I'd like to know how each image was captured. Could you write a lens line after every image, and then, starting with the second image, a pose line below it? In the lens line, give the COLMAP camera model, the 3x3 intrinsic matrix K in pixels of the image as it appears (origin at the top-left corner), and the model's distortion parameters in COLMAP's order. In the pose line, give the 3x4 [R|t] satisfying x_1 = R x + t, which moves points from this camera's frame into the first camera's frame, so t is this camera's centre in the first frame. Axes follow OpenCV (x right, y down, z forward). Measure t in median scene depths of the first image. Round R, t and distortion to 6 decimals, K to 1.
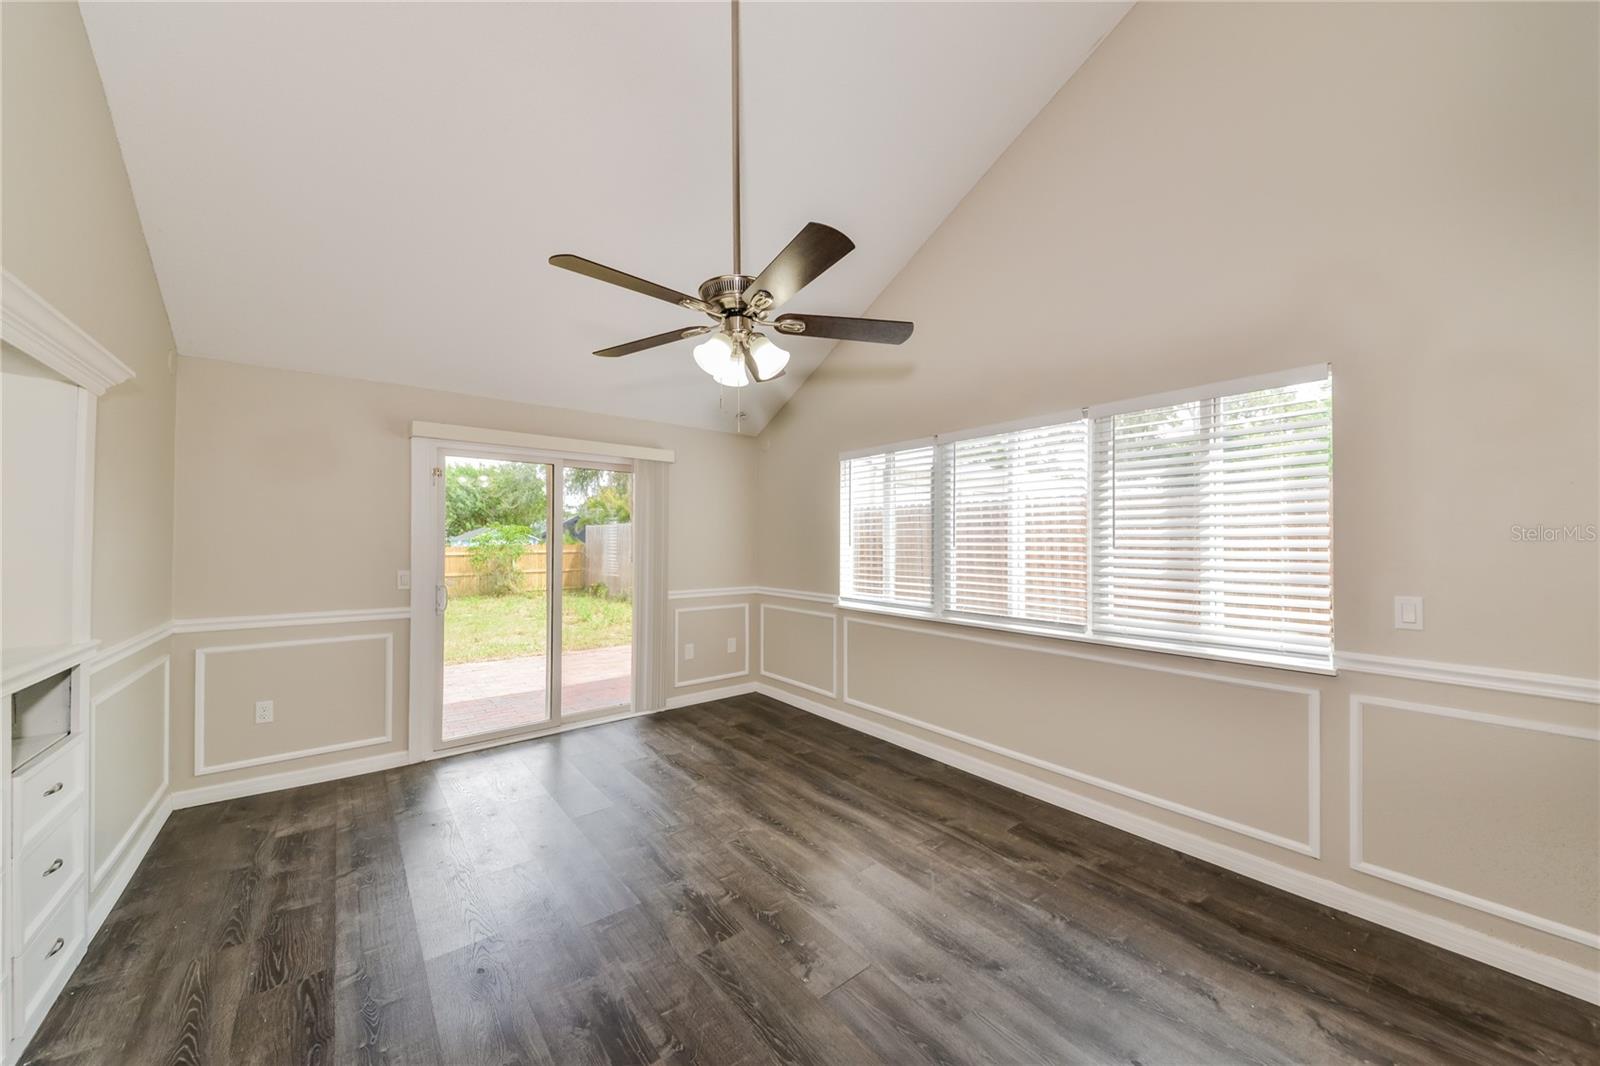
lens RADIAL K [[562.2, 0, 800.0], [0, 562.2, 533.0], [0, 0, 1]] dist [0.081693, -0.027043]
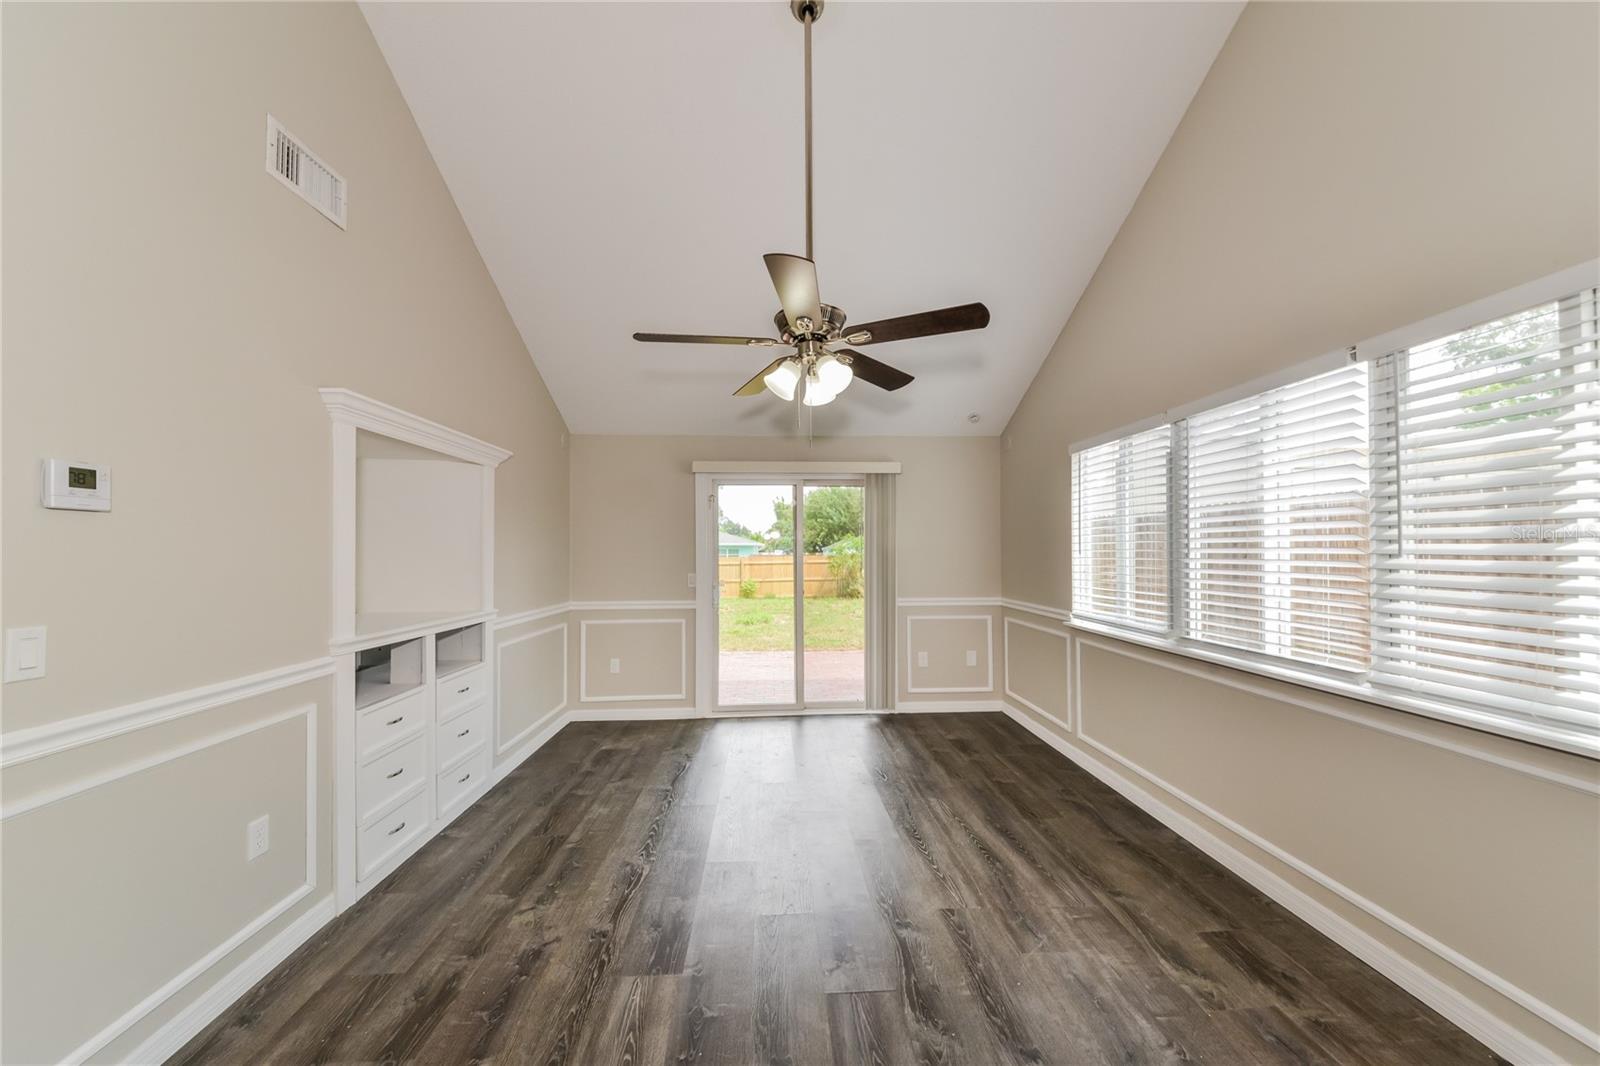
lens RADIAL K [[566.2, 0, 800.5], [0, 566.2, 546.0], [0, 0, 1]] dist [0.078886, -0.028034]
pose [[0.827571, -0.012174, -0.561229, 0.266277], [0.017563, 0.999837, 0.004210, -0.000215], [0.561087, -0.013341, 0.827650, 0.057191]]
